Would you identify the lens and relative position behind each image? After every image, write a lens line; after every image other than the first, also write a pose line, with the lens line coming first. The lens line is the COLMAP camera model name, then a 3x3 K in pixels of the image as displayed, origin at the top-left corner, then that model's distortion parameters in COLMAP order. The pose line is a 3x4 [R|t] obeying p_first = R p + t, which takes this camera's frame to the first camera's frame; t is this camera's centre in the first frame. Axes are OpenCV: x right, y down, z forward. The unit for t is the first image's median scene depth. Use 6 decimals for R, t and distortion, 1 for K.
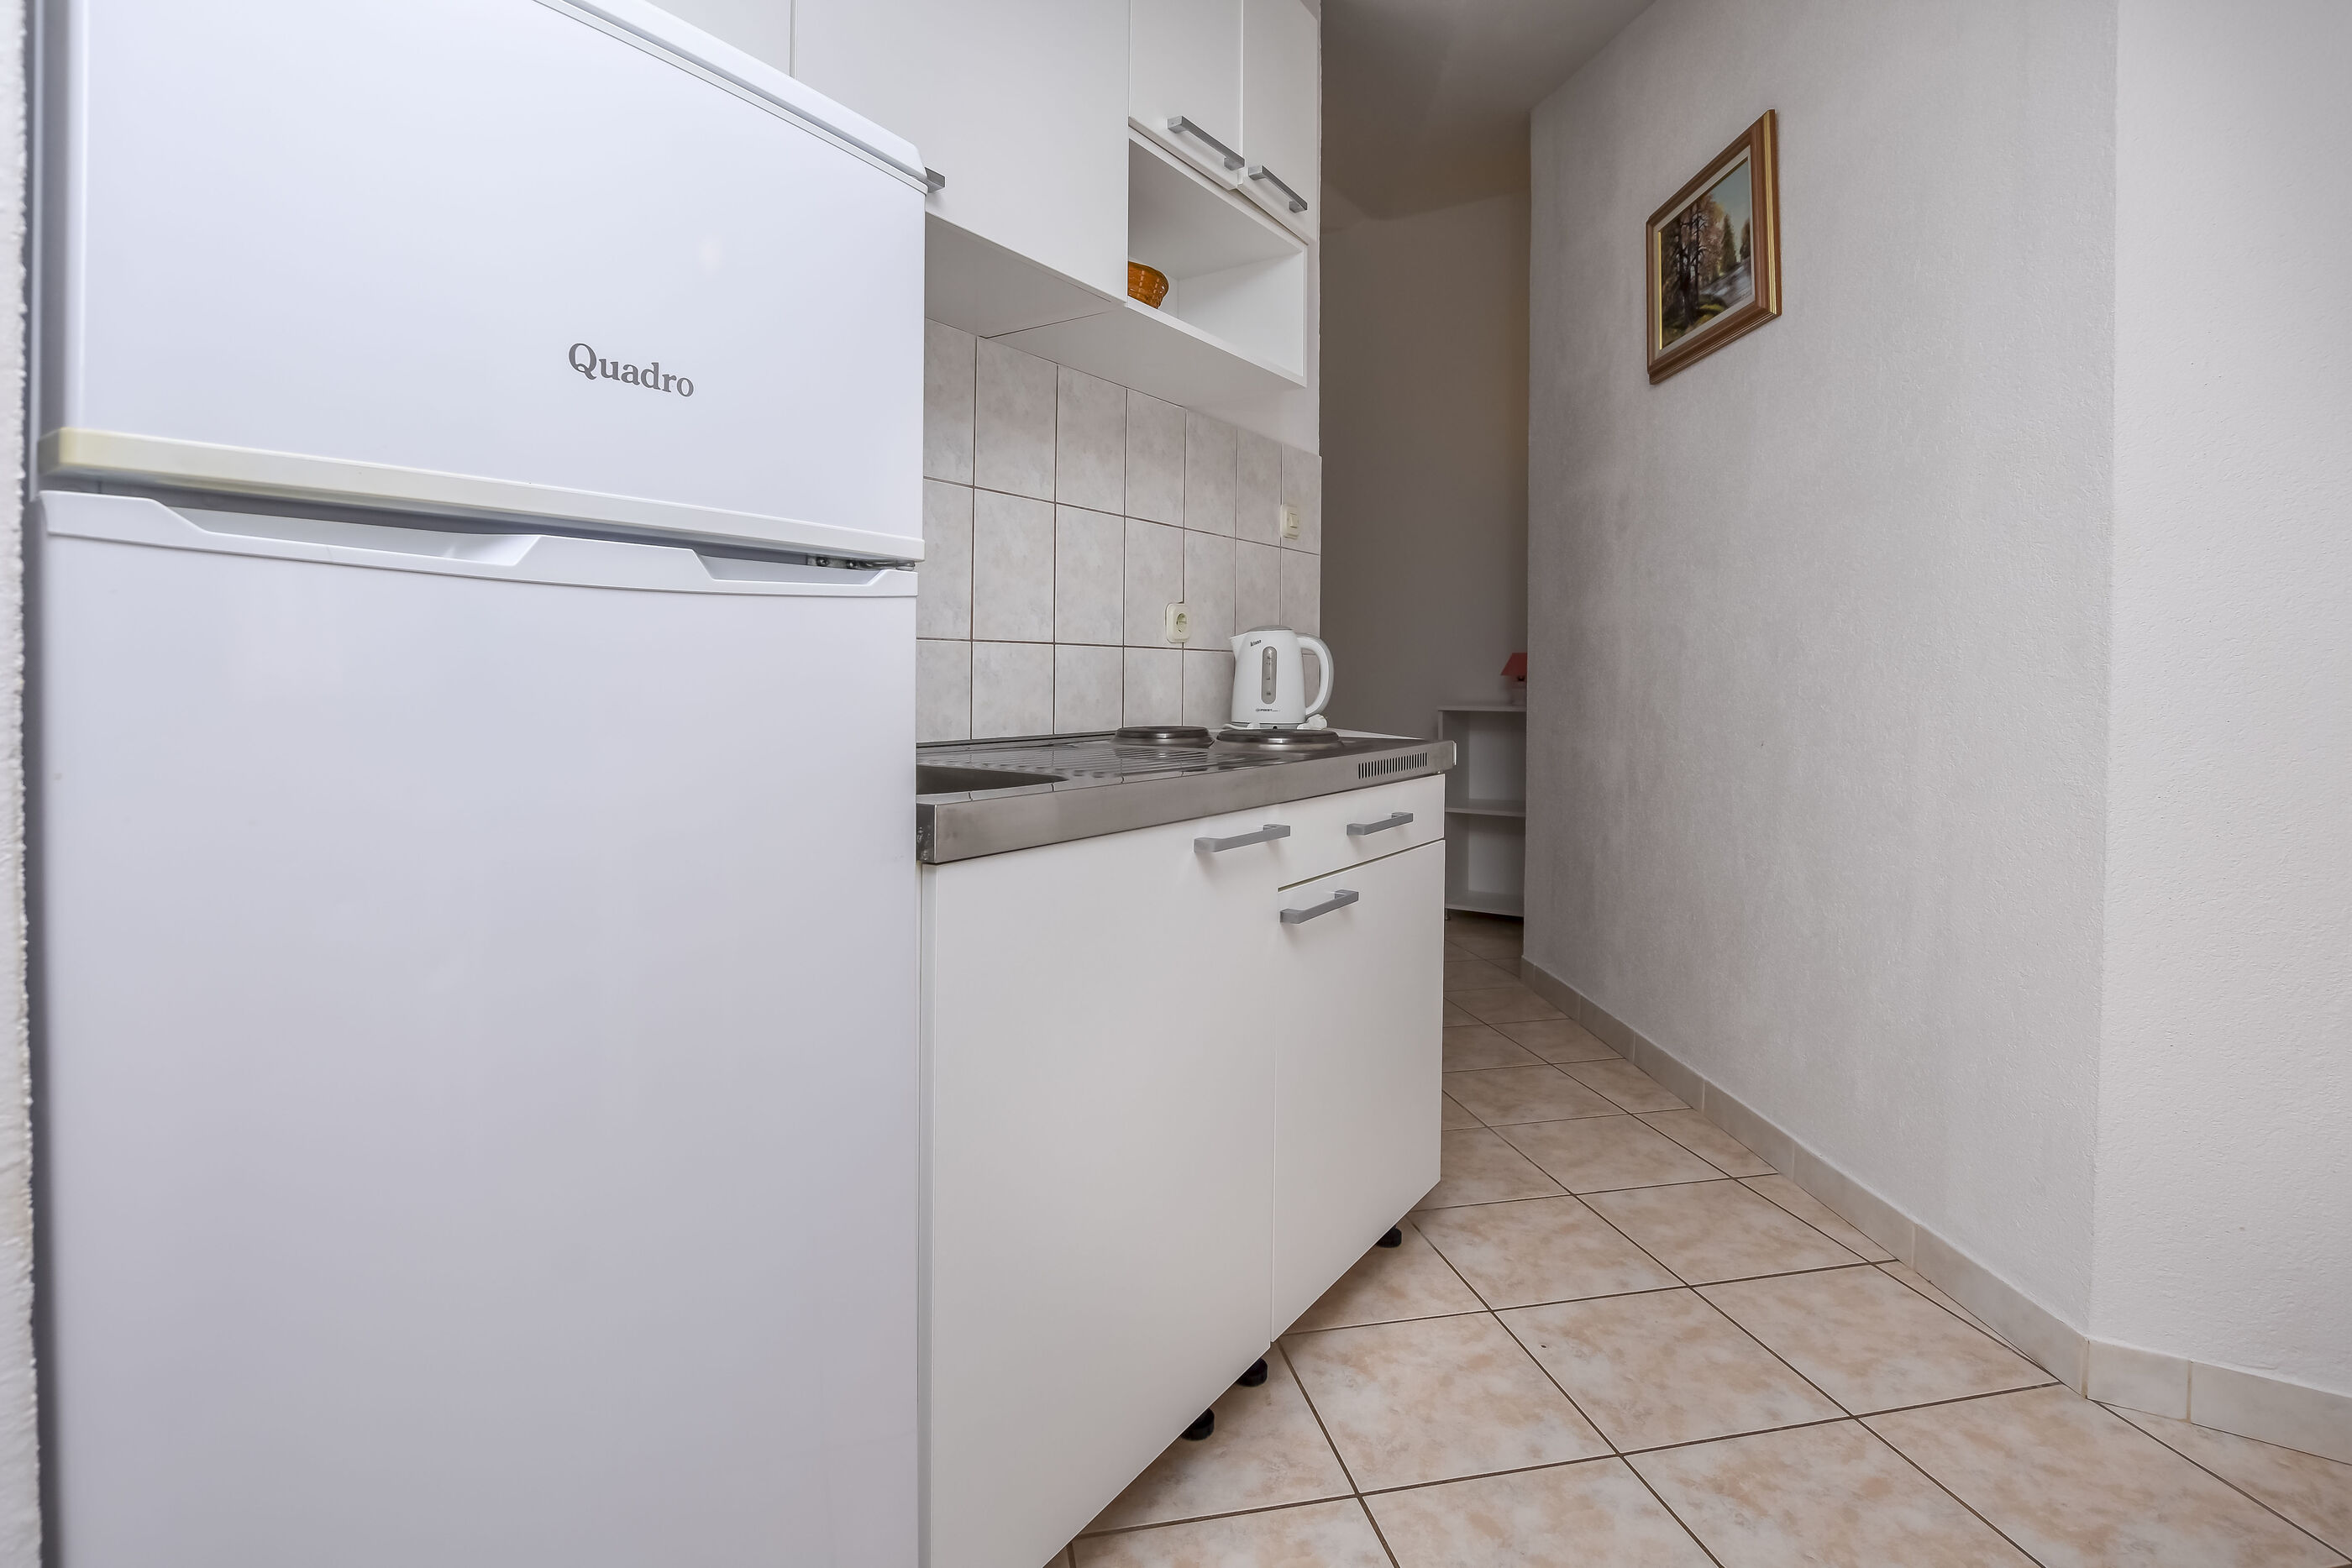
lens RADIAL K [[1180.5, 0, 1173.7], [0, 1180.5, 745.2], [0, 0, 1]] dist [-0.000040, 0.000184]
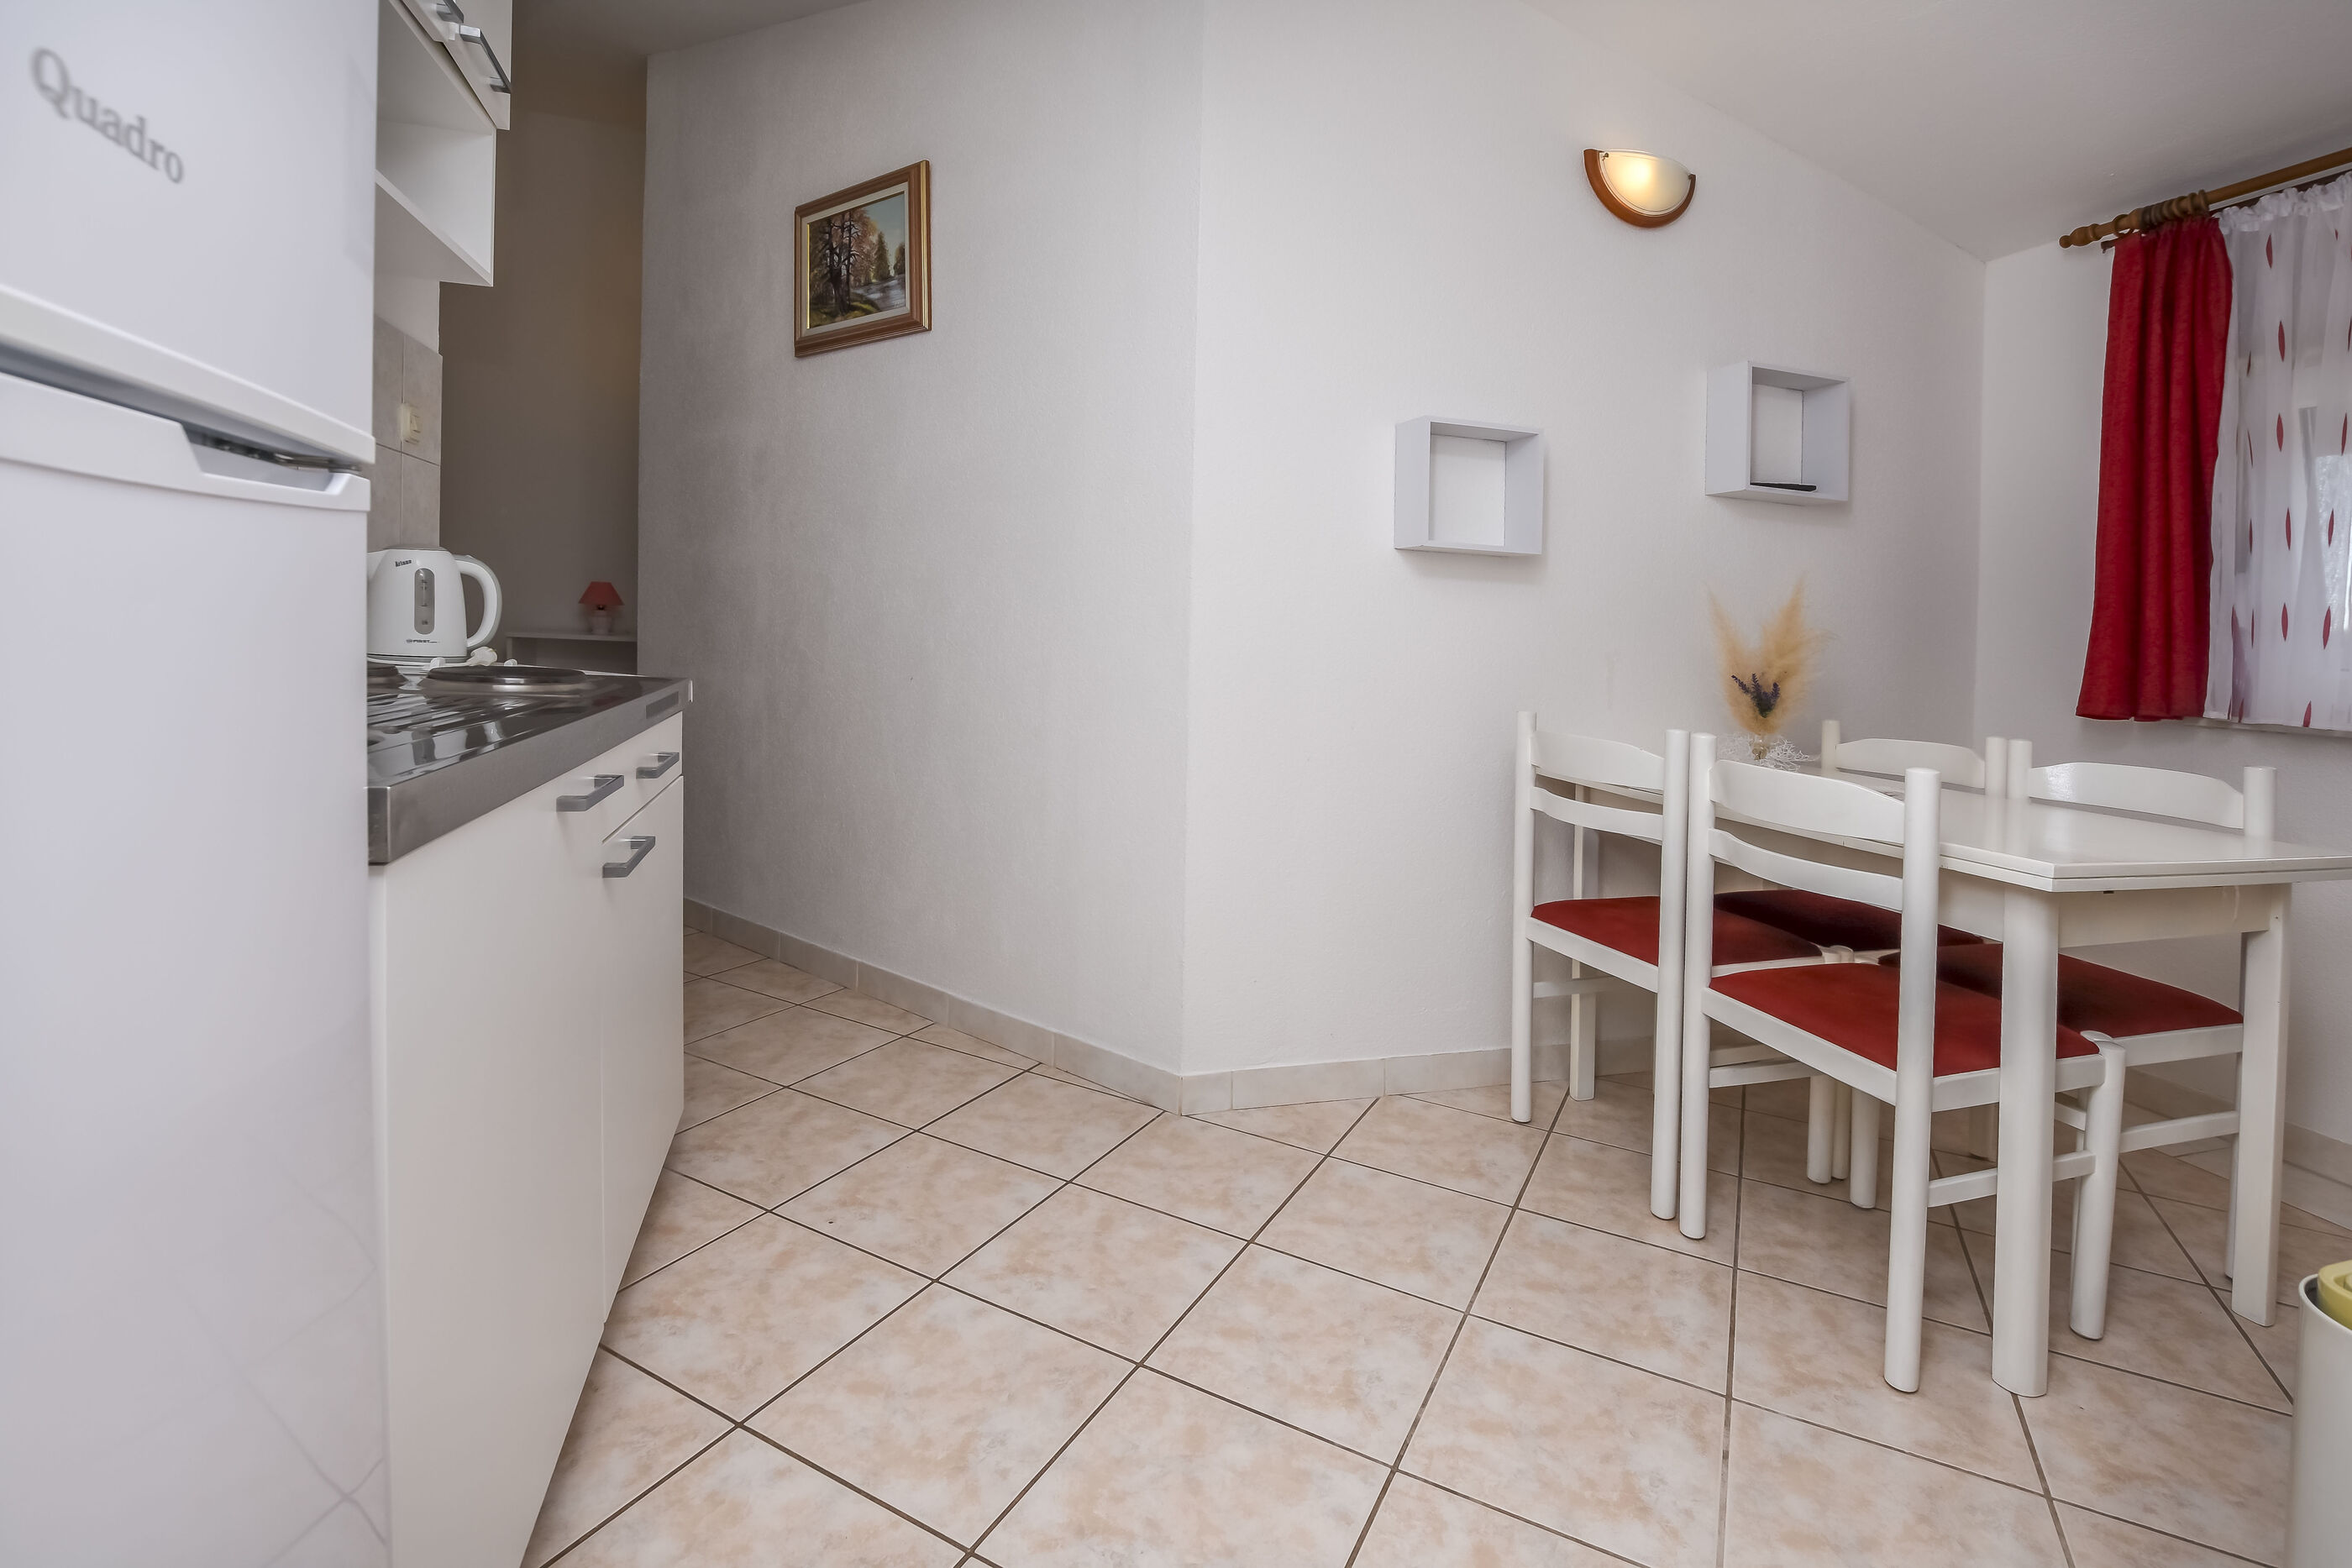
lens RADIAL K [[1070.0, 0, 1169.1], [0, 1070.0, 690.7], [0, 0, 1]] dist [-0.003917, 0.000117]
pose [[0.667932, -0.012816, 0.744112, -0.181183], [-0.002417, 0.999809, 0.019389, -0.012621], [-0.744219, -0.014749, 0.667773, 0.075712]]
